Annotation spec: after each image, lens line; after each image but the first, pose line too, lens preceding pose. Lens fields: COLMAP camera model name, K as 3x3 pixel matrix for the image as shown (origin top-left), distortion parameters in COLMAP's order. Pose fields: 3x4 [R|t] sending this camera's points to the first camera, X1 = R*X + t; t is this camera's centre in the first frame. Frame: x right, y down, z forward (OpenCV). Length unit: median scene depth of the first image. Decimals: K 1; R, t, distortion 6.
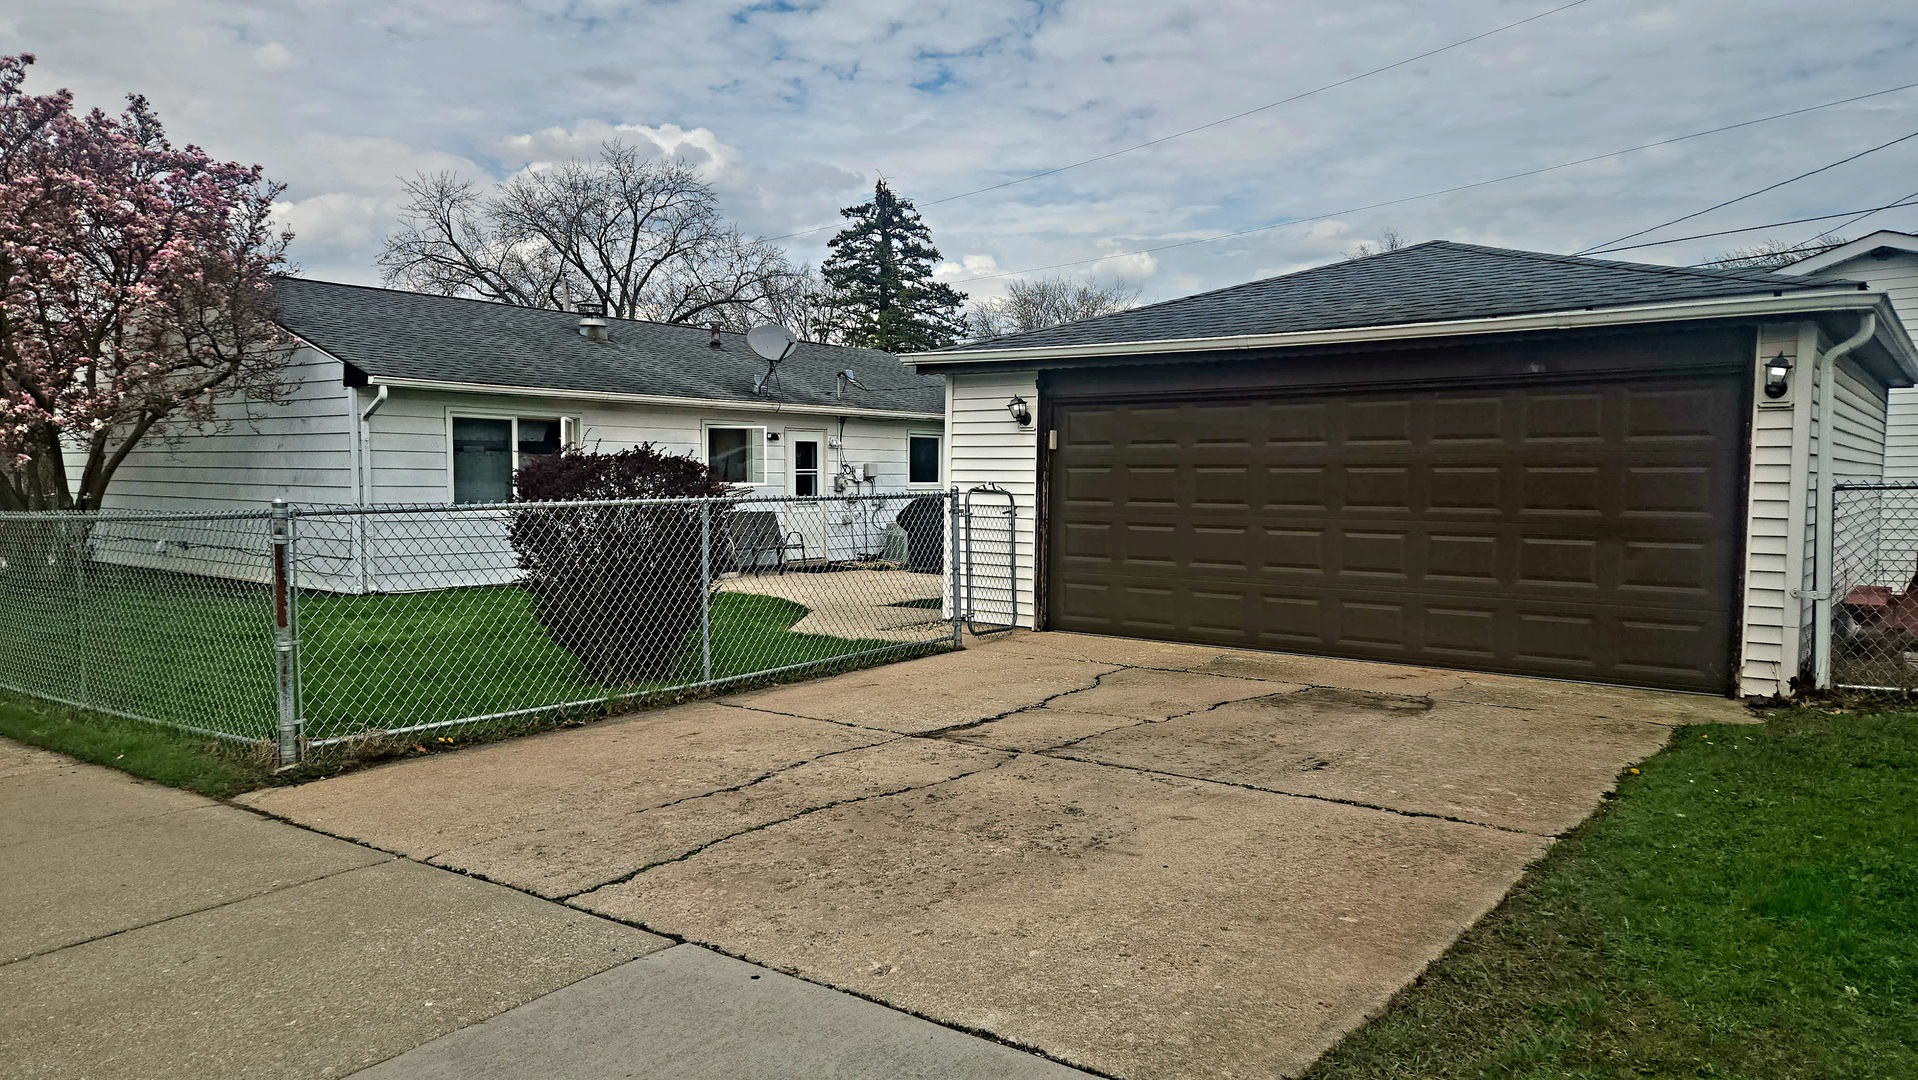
lens RADIAL K [[1291.5, 0, 943.0], [0, 1291.5, 556.2], [0, 0, 1]] dist [0.071405, -0.070027]
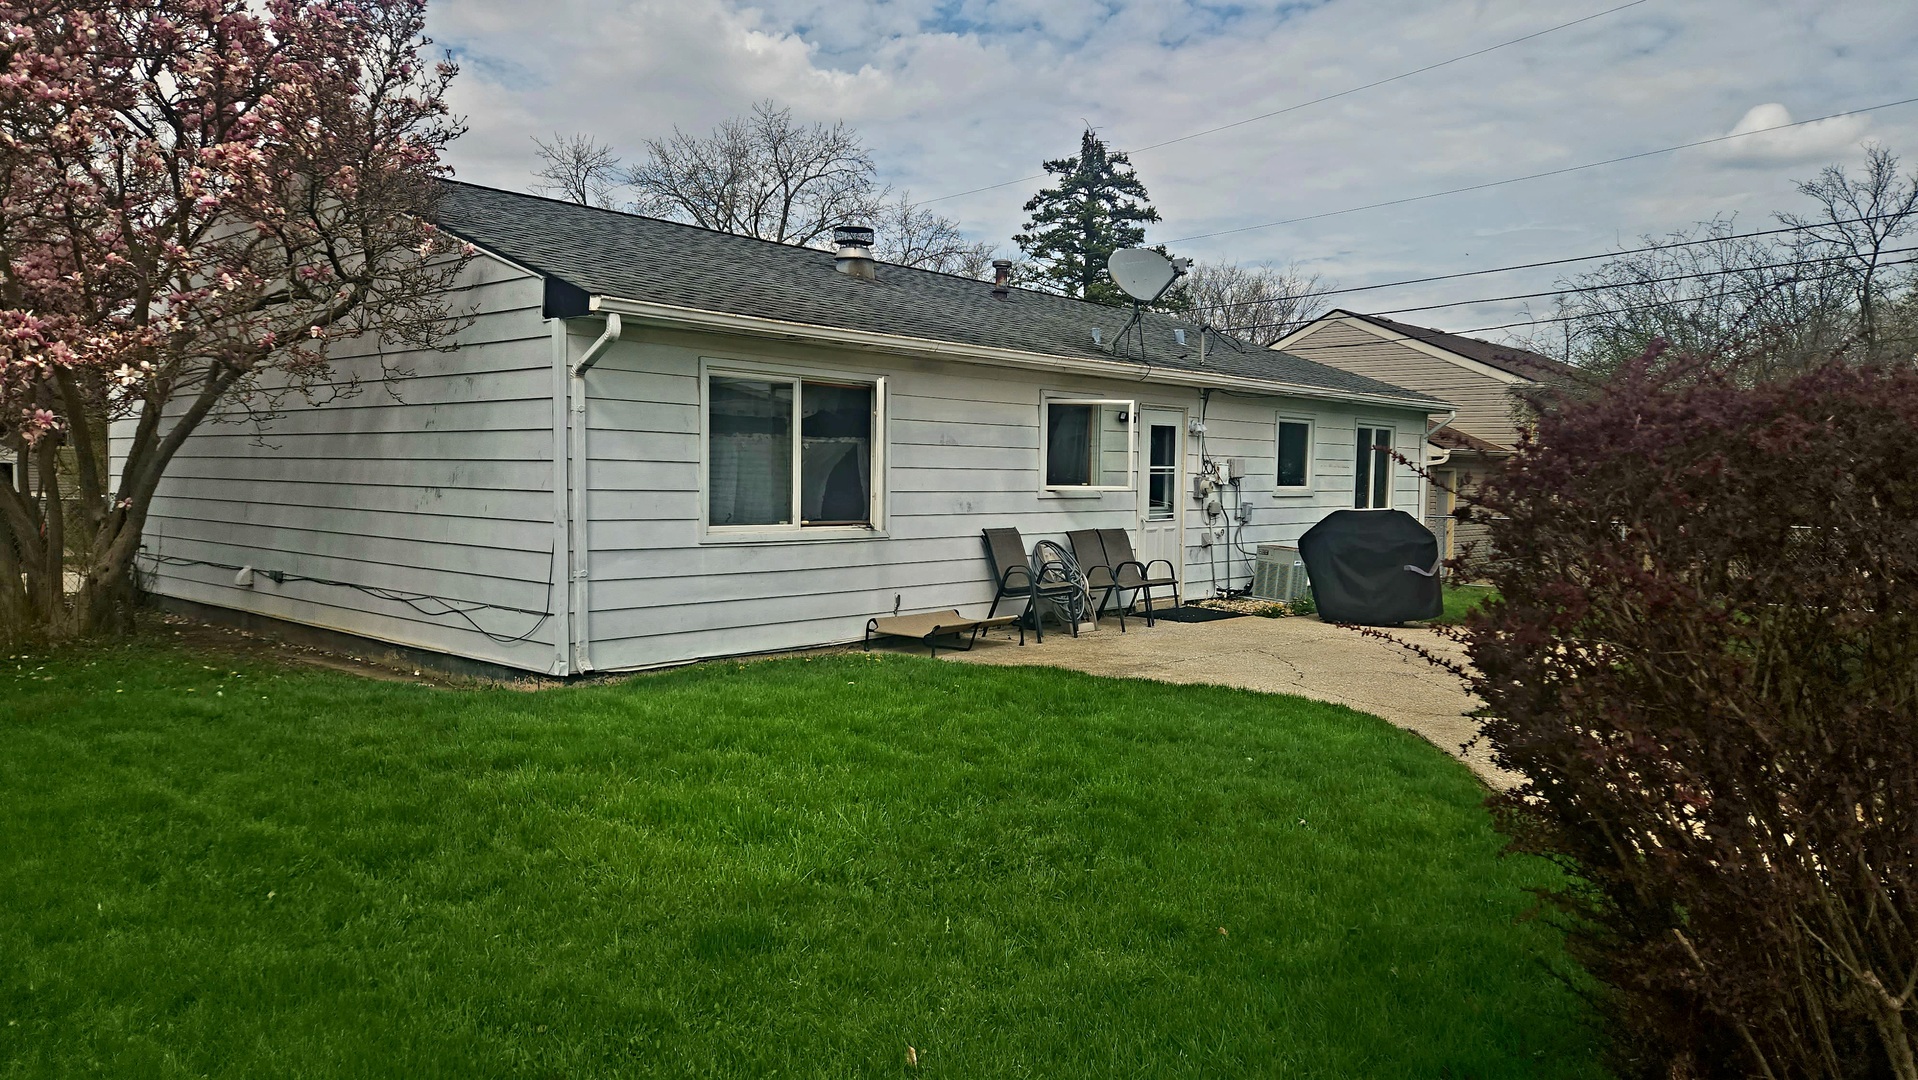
lens RADIAL K [[1288.9, 0, 959.0], [0, 1288.9, 540.0], [0, 0, 1]] dist [0.036558, -0.000675]
pose [[0.998562, 0.007384, -0.053098, -0.297049], [-0.008170, 0.999860, -0.014609, -0.029631], [0.052983, 0.015021, 0.998482, 0.533497]]
